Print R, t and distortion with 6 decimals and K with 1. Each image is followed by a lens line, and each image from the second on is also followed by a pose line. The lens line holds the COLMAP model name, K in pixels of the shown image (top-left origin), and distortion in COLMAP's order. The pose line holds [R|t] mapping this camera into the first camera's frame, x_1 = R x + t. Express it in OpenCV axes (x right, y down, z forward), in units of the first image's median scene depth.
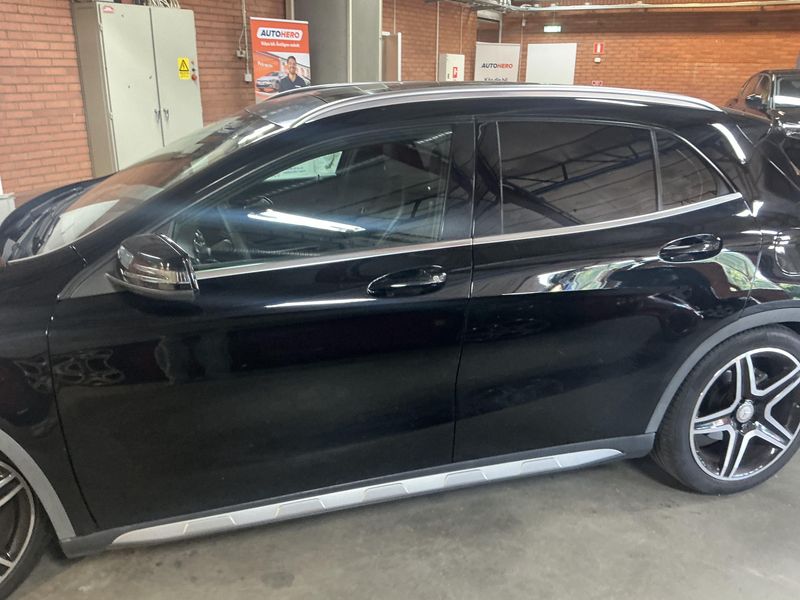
lens RADIAL K [[685.0, 0, 430.3], [0, 685.0, 303.2], [0, 0, 1]] dist [-0.005239, -0.020417]
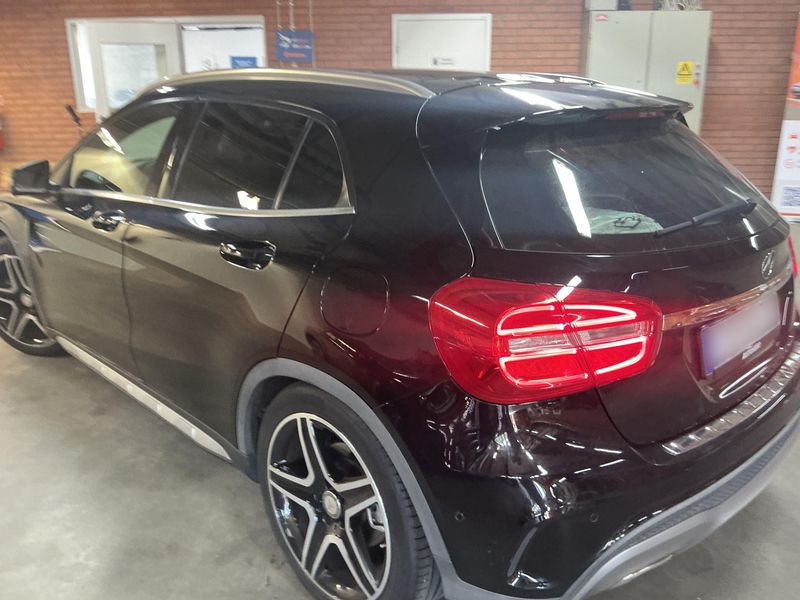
lens RADIAL K [[713.6, 0, 400.0], [0, 713.6, 300.0], [0, 0, 1]] dist [0.053880, -0.128869]
pose [[0.433275, 0.248229, -0.866404, 0.410727], [-0.280960, 0.950619, 0.131854, -0.063733], [0.856349, 0.186296, 0.481622, 0.240378]]
